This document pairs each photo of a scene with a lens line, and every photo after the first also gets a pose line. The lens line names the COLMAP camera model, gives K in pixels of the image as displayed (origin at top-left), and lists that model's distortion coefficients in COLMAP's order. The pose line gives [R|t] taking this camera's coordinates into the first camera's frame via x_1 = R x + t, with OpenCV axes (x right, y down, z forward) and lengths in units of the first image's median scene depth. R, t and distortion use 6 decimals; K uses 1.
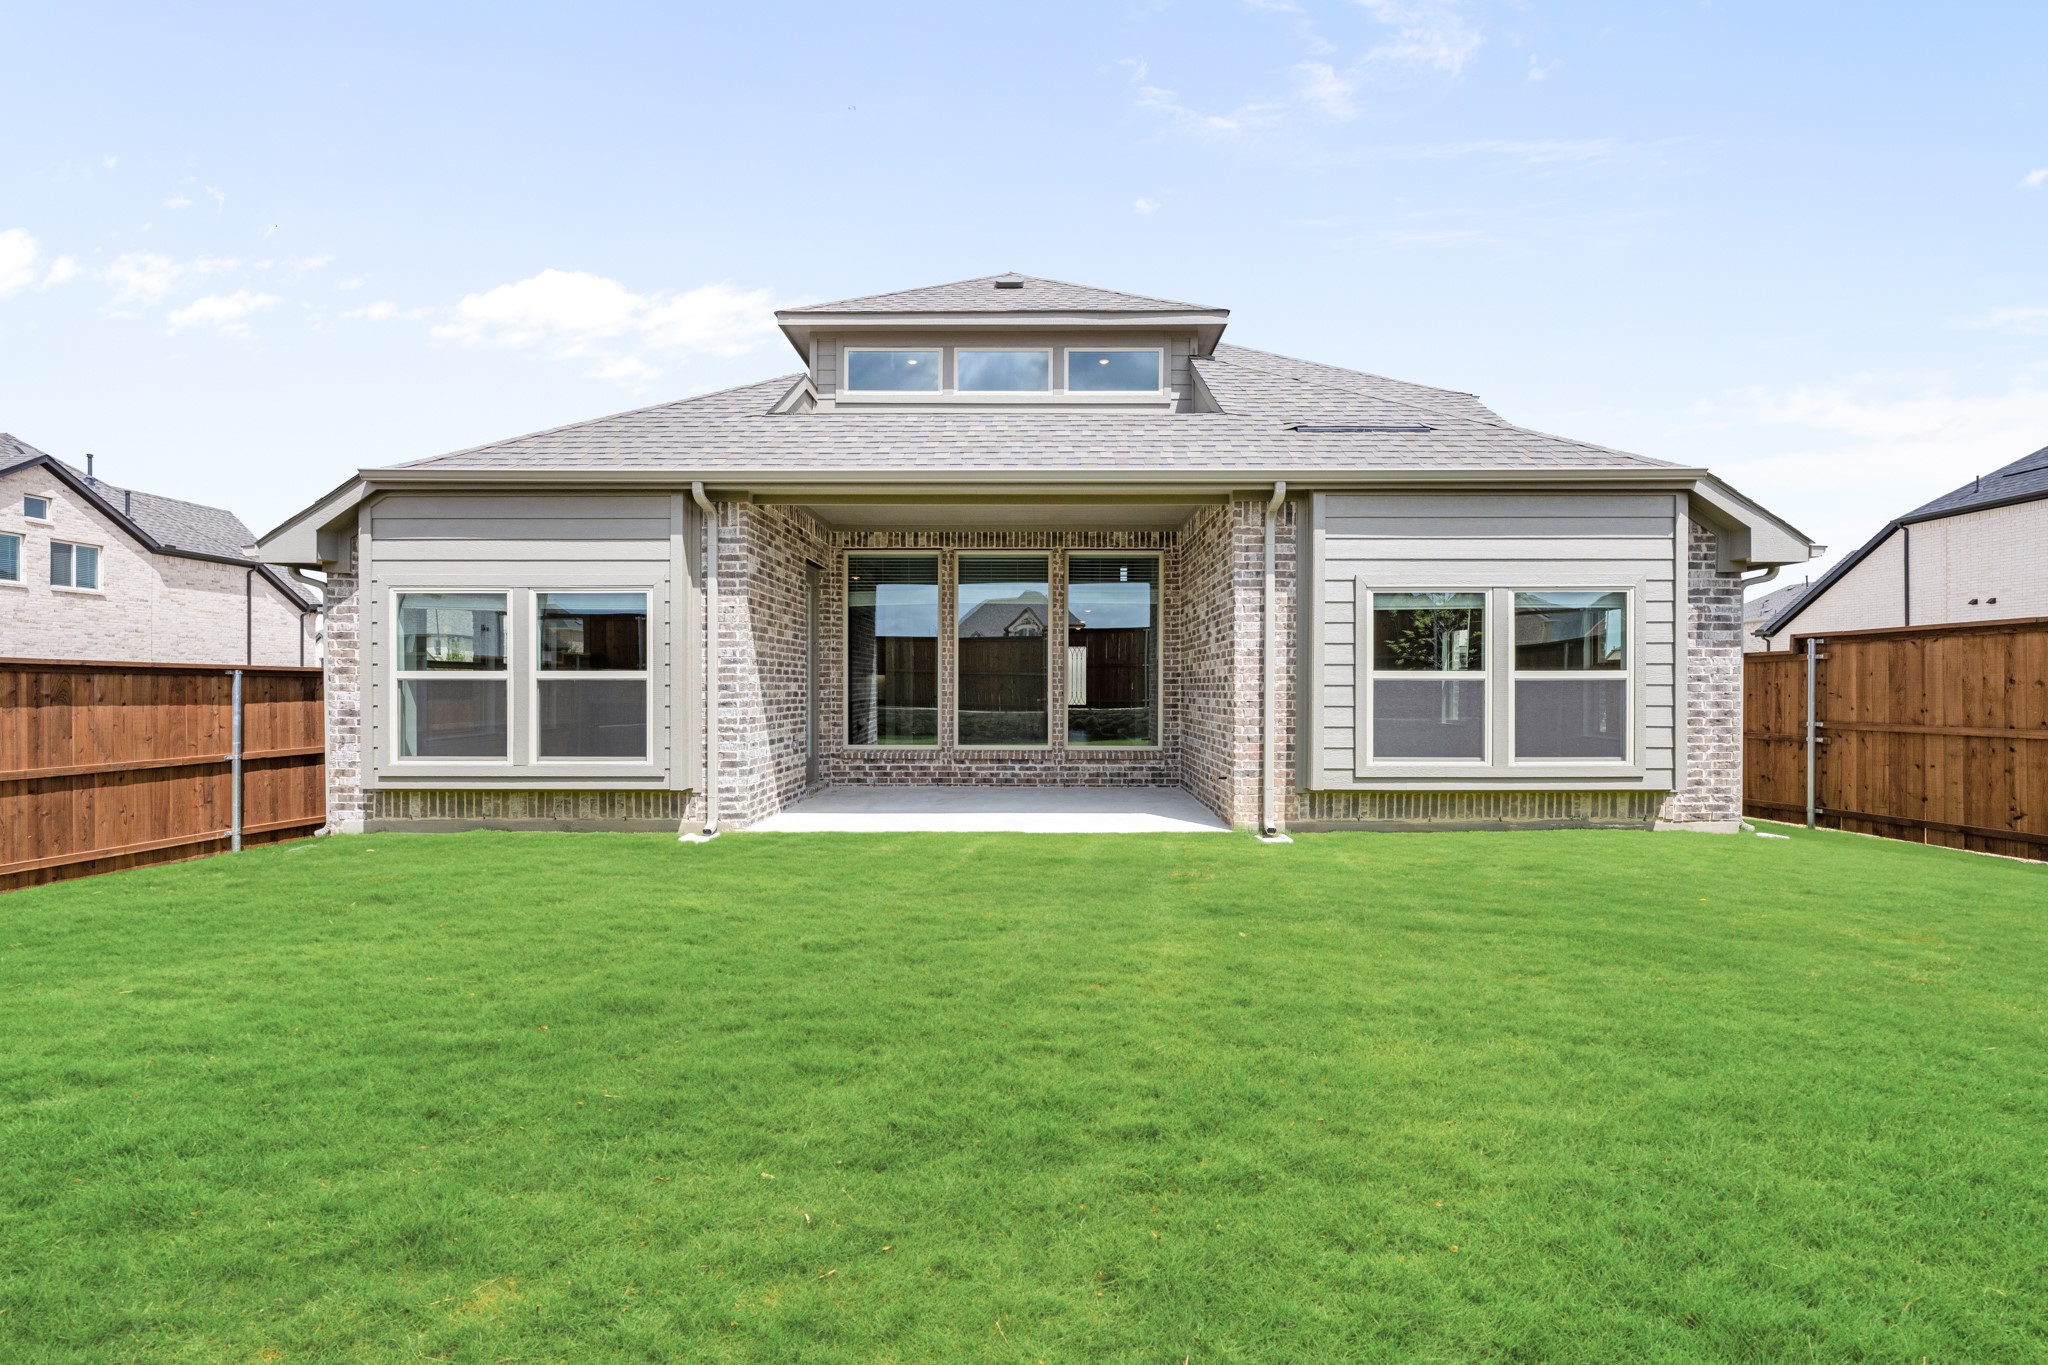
lens RADIAL K [[837.1, 0, 1027.3], [0, 837.1, 688.6], [0, 0, 1]] dist [0.004827, -0.000590]
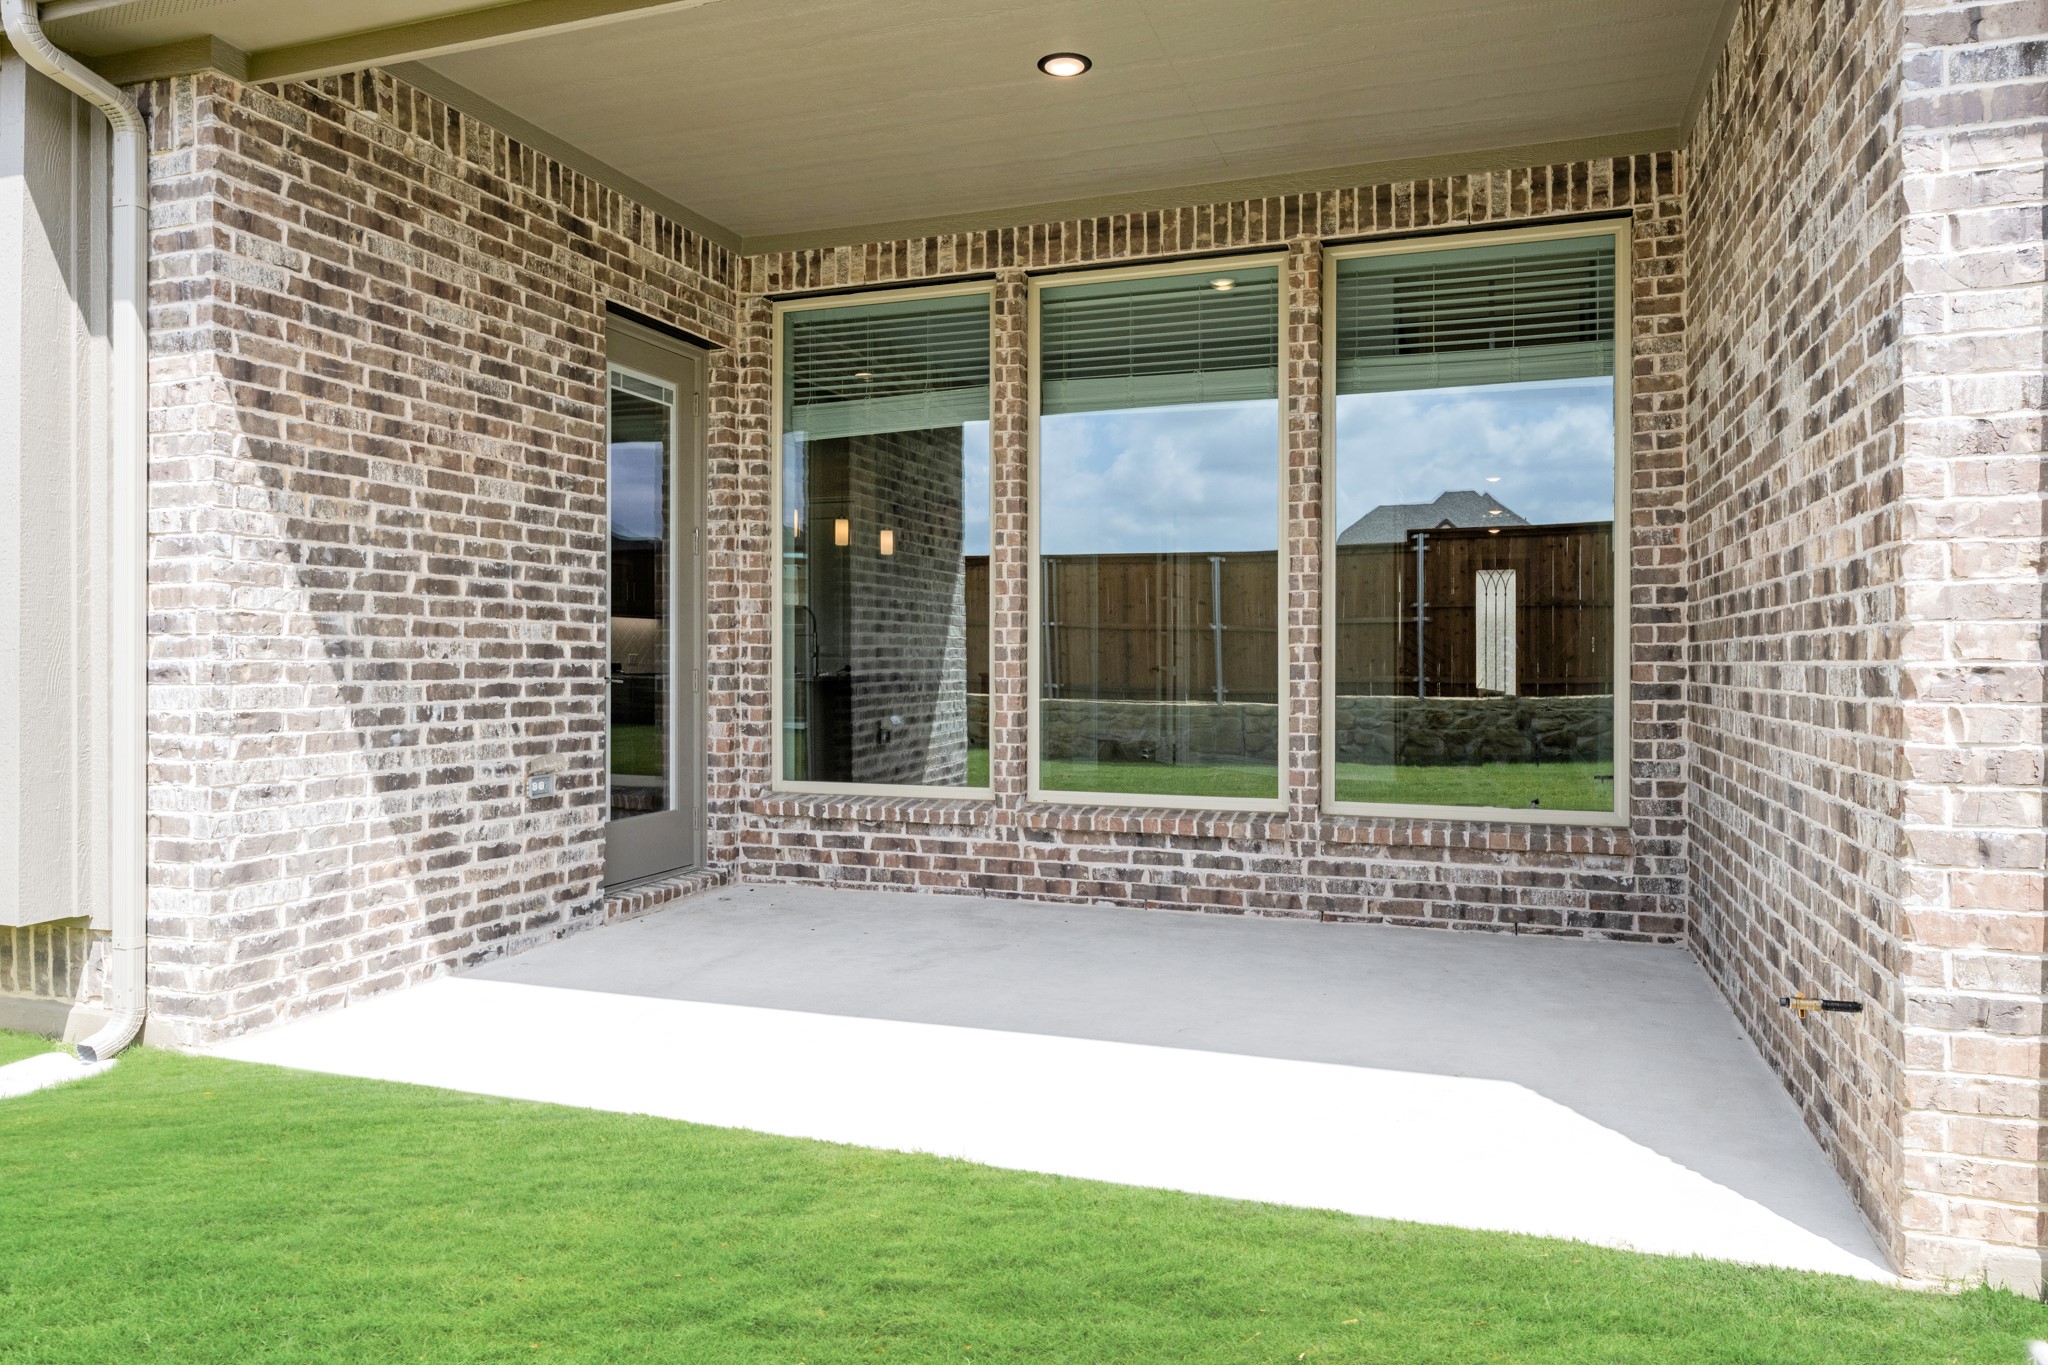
lens RADIAL K [[1321.9, 0, 1025.3], [0, 1321.9, 650.5], [0, 0, 1]] dist [-0.004303, -0.000495]
pose [[0.949317, -0.001446, -0.314318, 0.105789], [-0.001111, 0.999968, -0.007954, 0.009926], [0.314319, 0.007900, 0.949285, 0.460583]]
